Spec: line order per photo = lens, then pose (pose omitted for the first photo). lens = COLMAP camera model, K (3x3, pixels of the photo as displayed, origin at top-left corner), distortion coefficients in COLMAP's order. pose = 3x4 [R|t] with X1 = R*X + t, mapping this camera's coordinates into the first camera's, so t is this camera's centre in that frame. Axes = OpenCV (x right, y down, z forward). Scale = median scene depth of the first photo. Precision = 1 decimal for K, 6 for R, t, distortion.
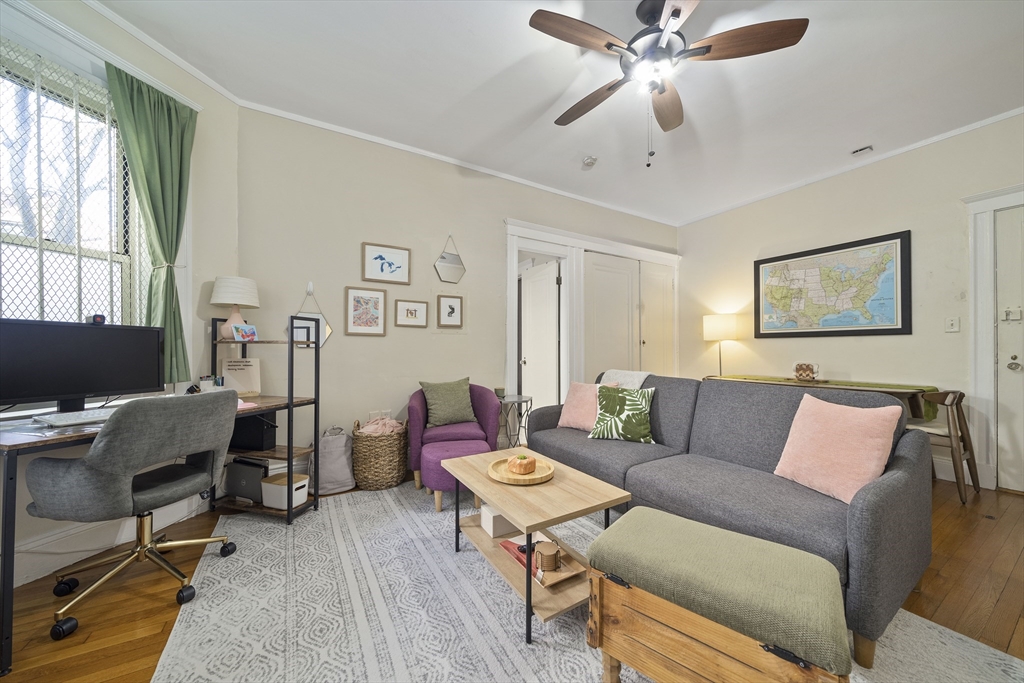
lens RADIAL K [[351.2, 0, 514.2], [0, 351.2, 347.2], [0, 0, 1]] dist [-0.006802, 0.000424]
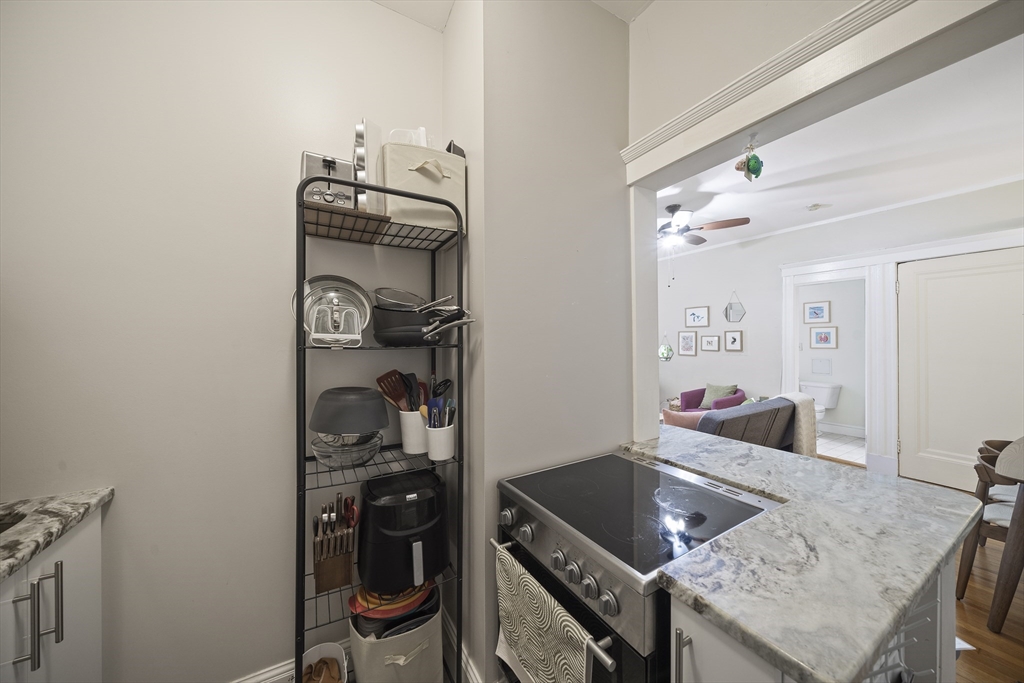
lens RADIAL K [[351.2, 0, 516.8], [0, 351.2, 339.0], [0, 0, 1]] dist [-0.006802, 0.000424]
pose [[0.009888, -0.007912, -0.999920, 1.454253], [0.003080, 0.999964, -0.007882, -0.109528], [0.999946, -0.003002, 0.009912, 0.041337]]
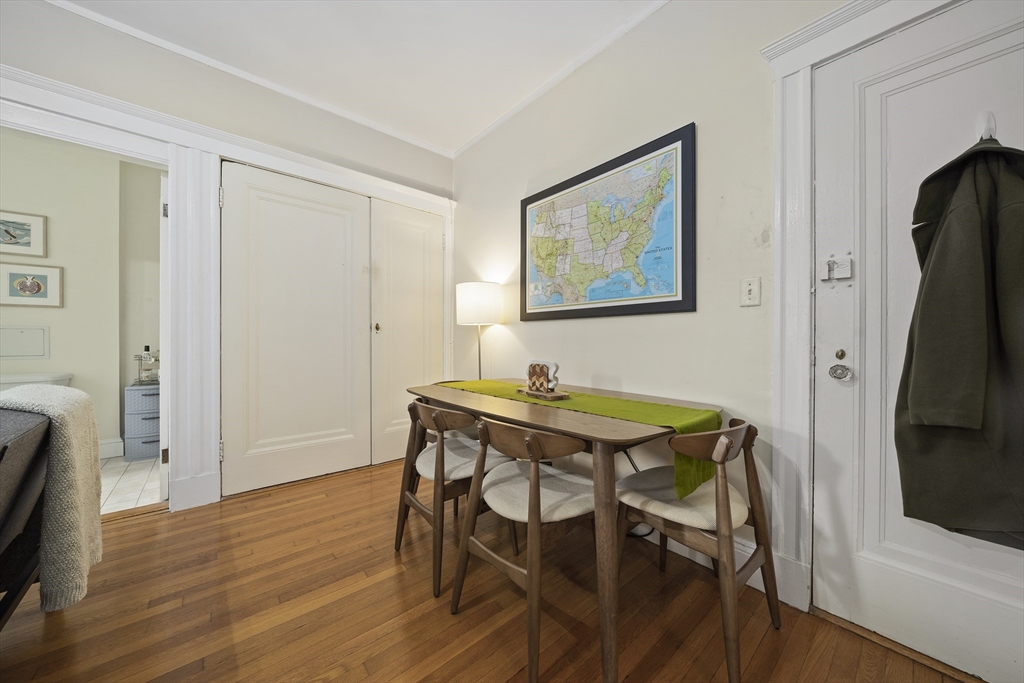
lens RADIAL K [[351.2, 0, 513.4], [0, 351.2, 340.0], [0, 0, 1]] dist [-0.006802, 0.000424]
pose [[0.982389, 0.003459, 0.186814, 0.749940], [-0.004582, 0.999974, 0.005575, 0.007074], [-0.186790, -0.006333, 0.982379, 0.503513]]
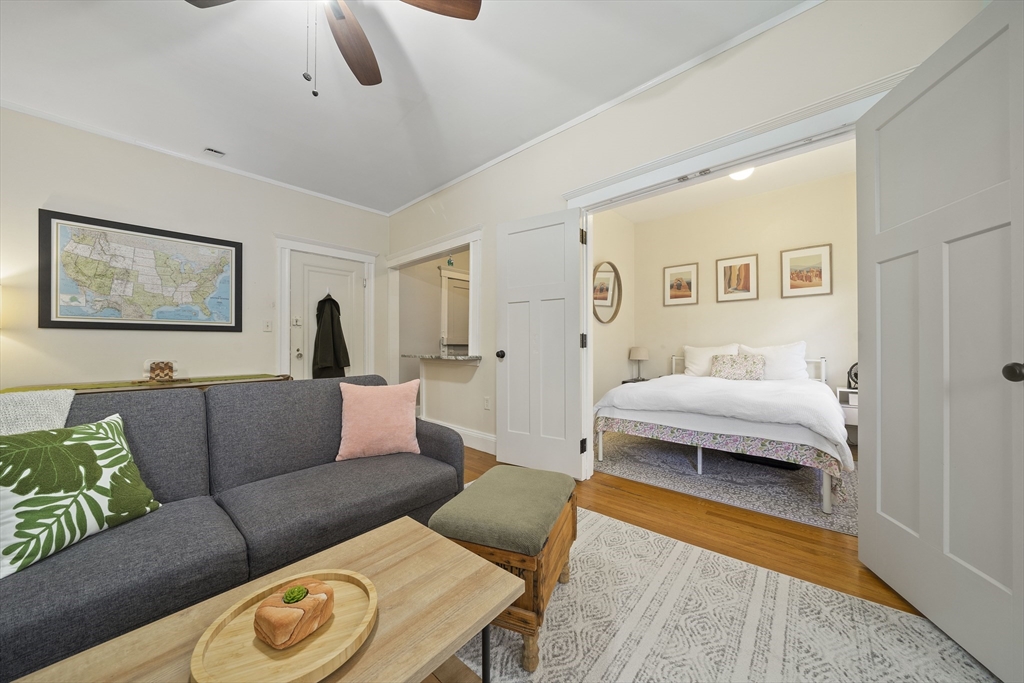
lens RADIAL K [[351.2, 0, 512.5], [0, 351.2, 341.1], [0, 0, 1]] dist [-0.006802, 0.000424]
pose [[-0.309888, 0.010243, 0.950718, -0.262207], [-0.002351, 0.999931, -0.011539, 0.005672], [-0.950770, -0.005811, -0.309842, 0.495166]]
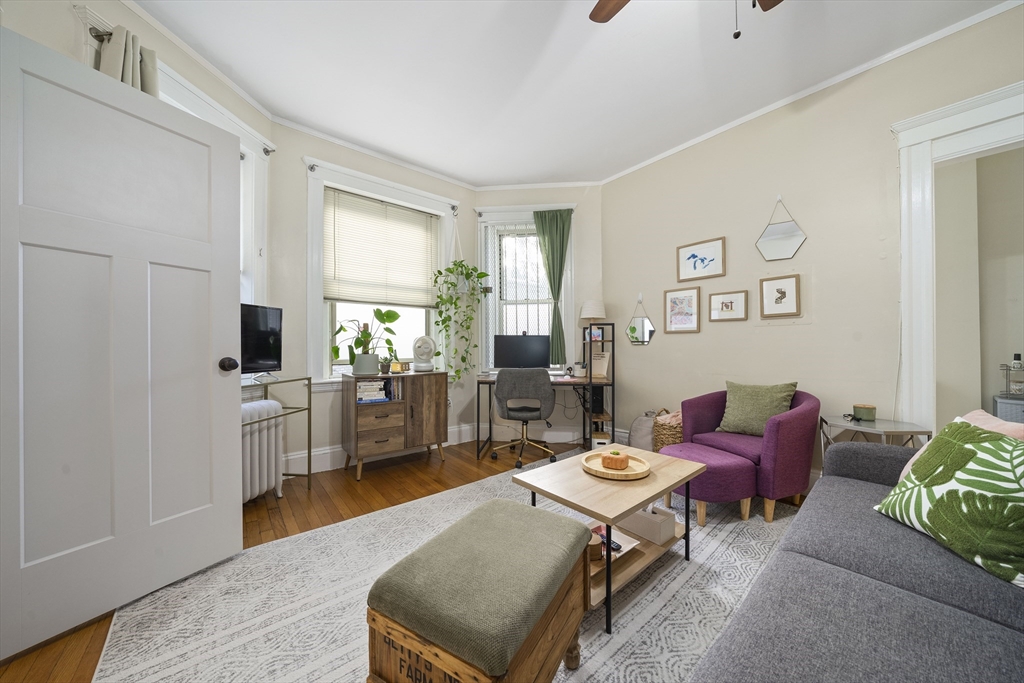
lens RADIAL K [[351.2, 0, 516.3], [0, 351.2, 344.2], [0, 0, 1]] dist [-0.006802, 0.000424]
pose [[0.159217, -0.011776, -0.987173, 0.539047], [0.009544, 0.999900, -0.010389, 0.007637], [0.987197, -0.007767, 0.159314, 0.317904]]
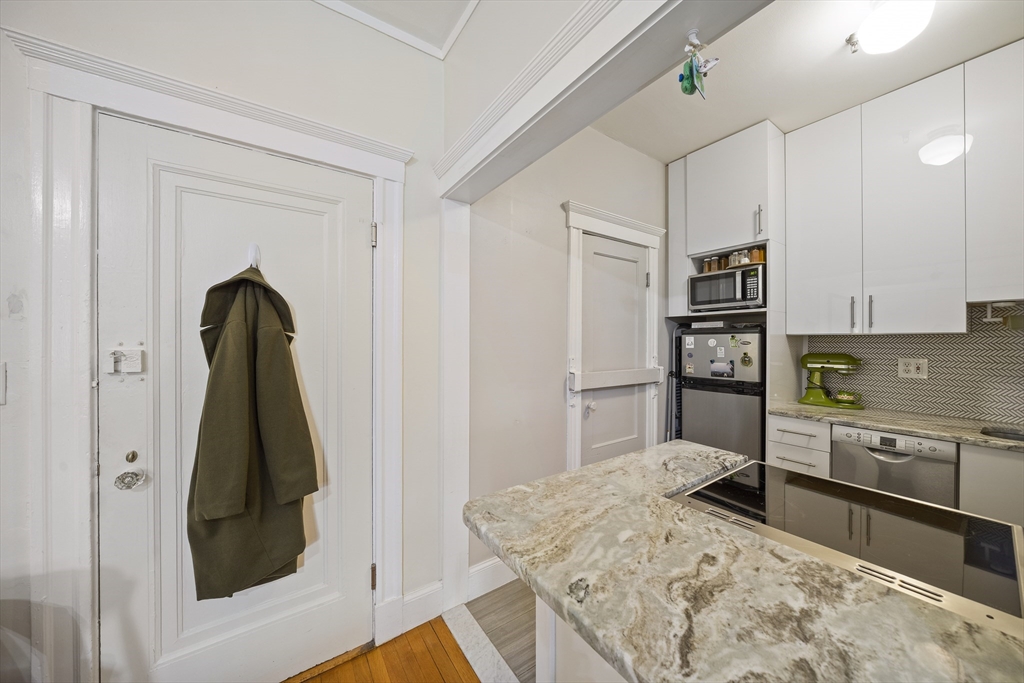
lens RADIAL K [[351.2, 0, 514.4], [0, 351.2, 339.9], [0, 0, 1]] dist [-0.006802, 0.000424]
pose [[-0.088526, -0.003946, 0.996066, 0.810616], [-0.006727, 0.999972, 0.003364, -0.105934], [-0.996051, -0.006403, -0.088550, 0.468955]]
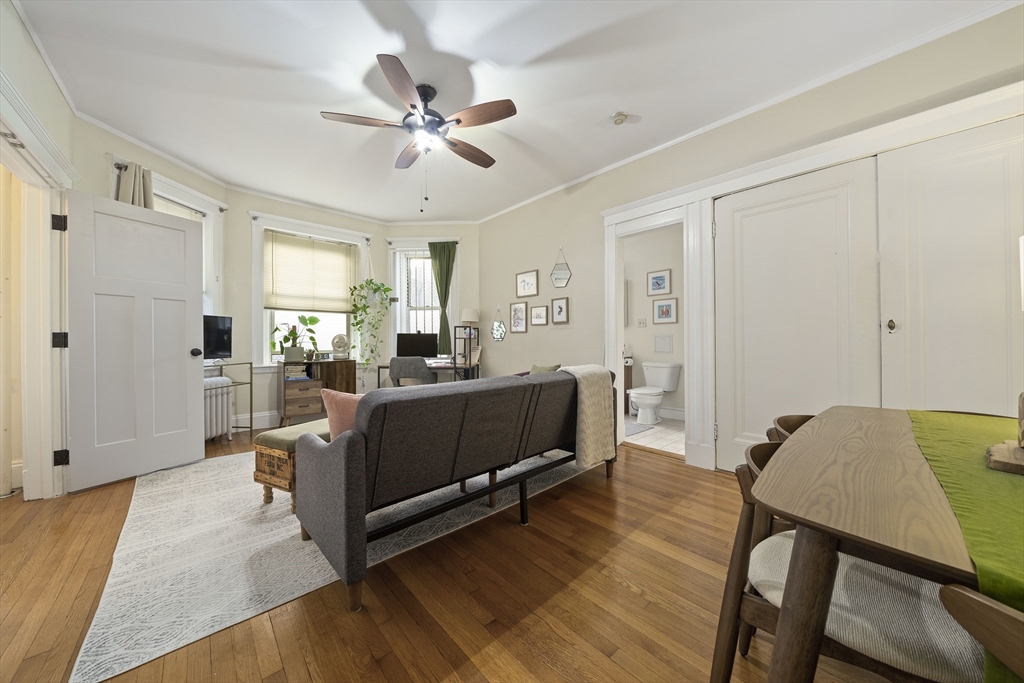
lens RADIAL K [[351.2, 0, 513.0], [0, 351.2, 339.6], [0, 0, 1]] dist [-0.006802, 0.000424]
pose [[0.214436, -0.007395, -0.976710, 1.078439], [0.007800, 0.999952, -0.005858, 0.006819], [0.976707, -0.006362, 0.214483, 0.620079]]
